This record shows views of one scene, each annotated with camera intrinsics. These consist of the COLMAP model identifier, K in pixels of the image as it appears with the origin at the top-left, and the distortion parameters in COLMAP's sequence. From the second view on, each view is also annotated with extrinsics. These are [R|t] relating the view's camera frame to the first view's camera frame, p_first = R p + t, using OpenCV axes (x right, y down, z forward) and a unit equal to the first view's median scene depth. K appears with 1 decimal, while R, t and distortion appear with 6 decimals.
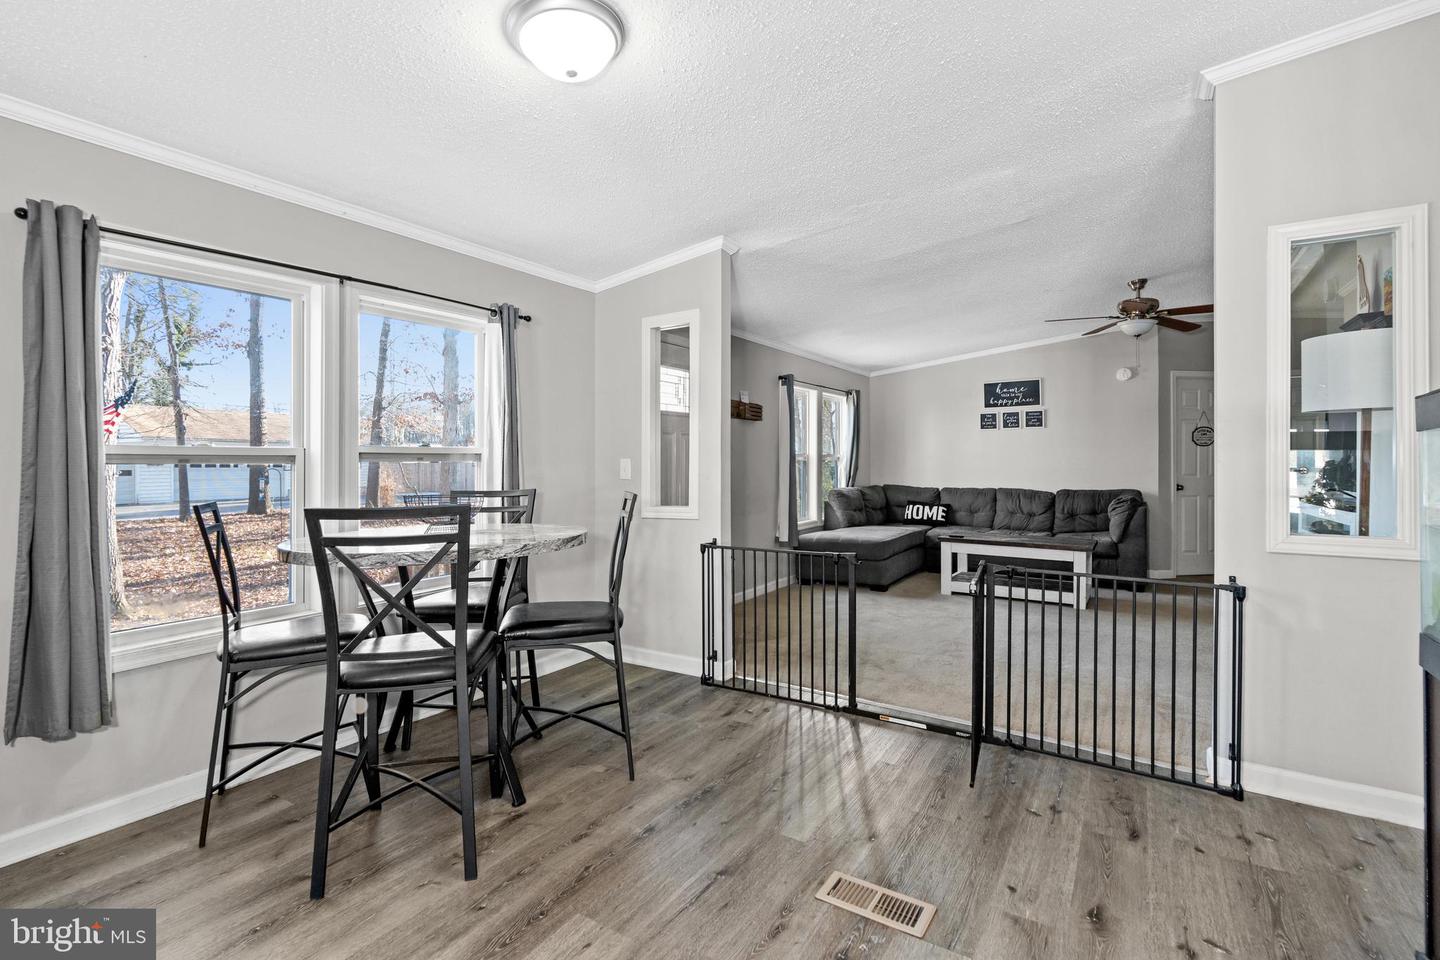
lens RADIAL K [[657.9, 0, 738.3], [0, 657.9, 462.8], [0, 0, 1]] dist [-0.014084, 0.005163]
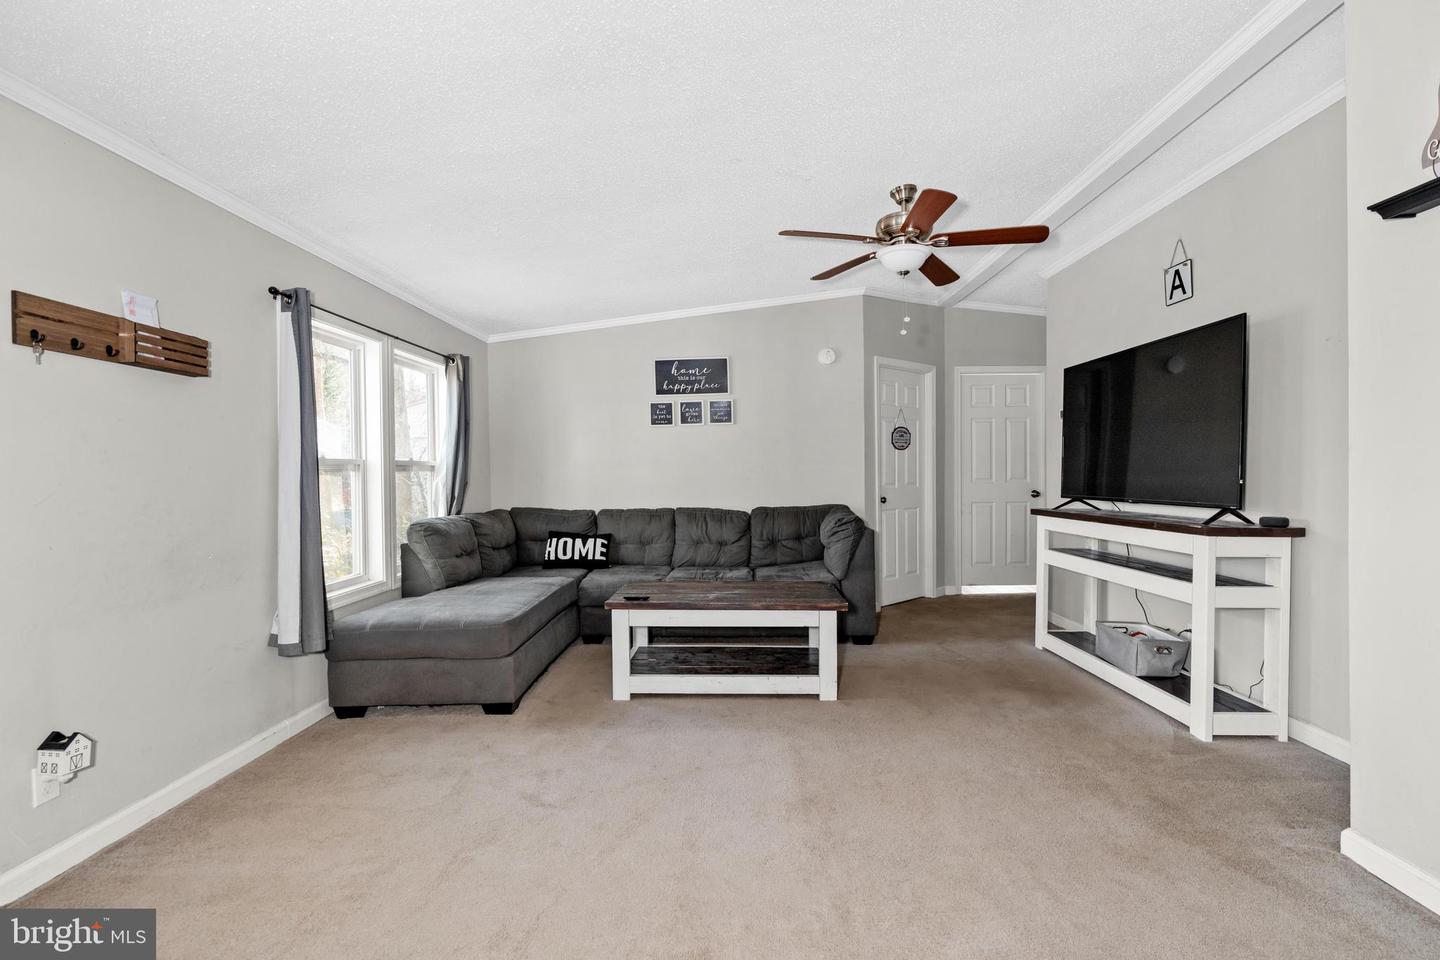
lens RADIAL K [[657.9, 0, 725.2], [0, 657.9, 480.6], [0, 0, 1]] dist [-0.014084, 0.005163]
pose [[0.866625, -0.016349, 0.498691, 0.093796], [0.012741, 0.999862, 0.010639, 0.002169], [-0.498797, -0.002866, 0.866714, 0.384756]]
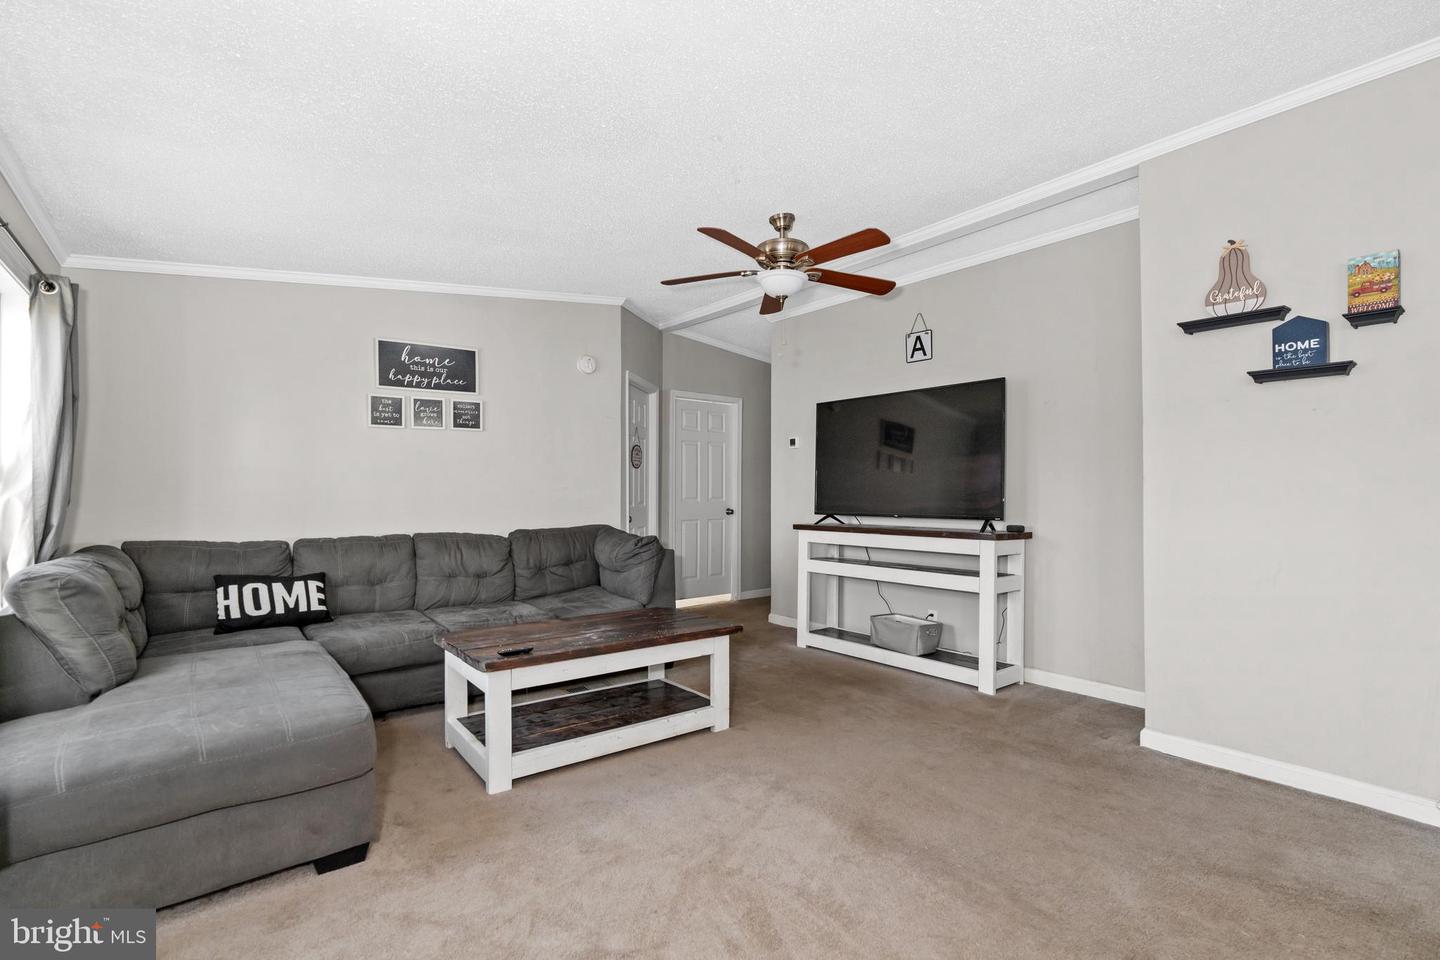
lens RADIAL K [[657.9, 0, 731.8], [0, 657.9, 486.8], [0, 0, 1]] dist [-0.014084, 0.005163]
pose [[0.343969, 0.003137, 0.938976, -0.031116], [0.002085, 0.999989, -0.004104, 0.002035], [-0.938979, 0.003369, 0.343959, 0.602333]]
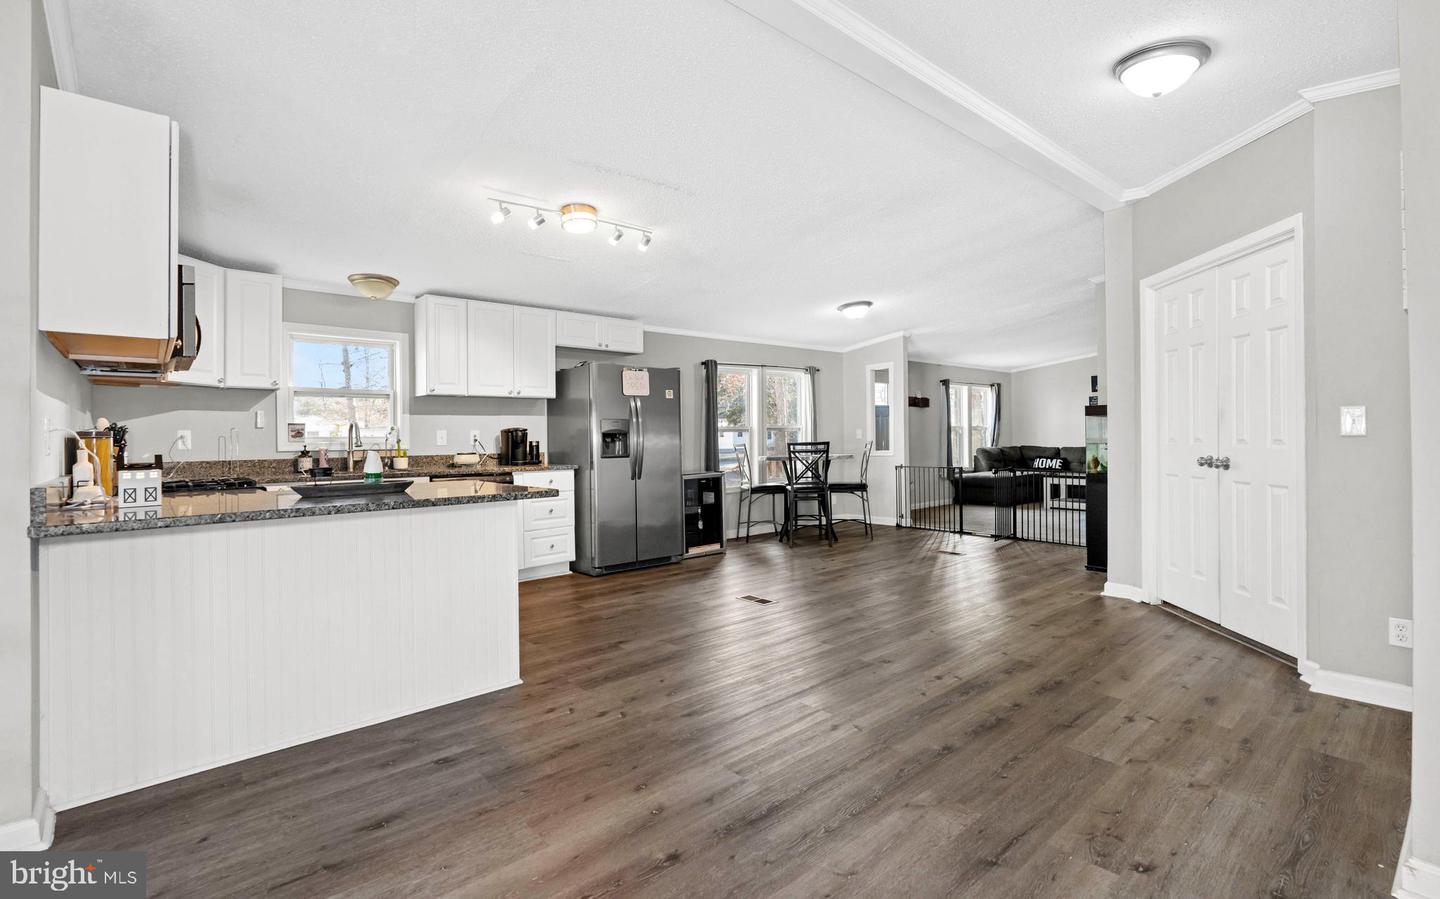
lens RADIAL K [[642.4, 0, 729.5], [0, 642.4, 437.4], [0, 0, 1]] dist [-0.014461, 0.000253]
pose [[0.953822, -0.010269, -0.300198, 0.033006], [0.010431, 0.999945, -0.001064, 0.011145], [0.300192, -0.002116, 0.953876, -0.672637]]
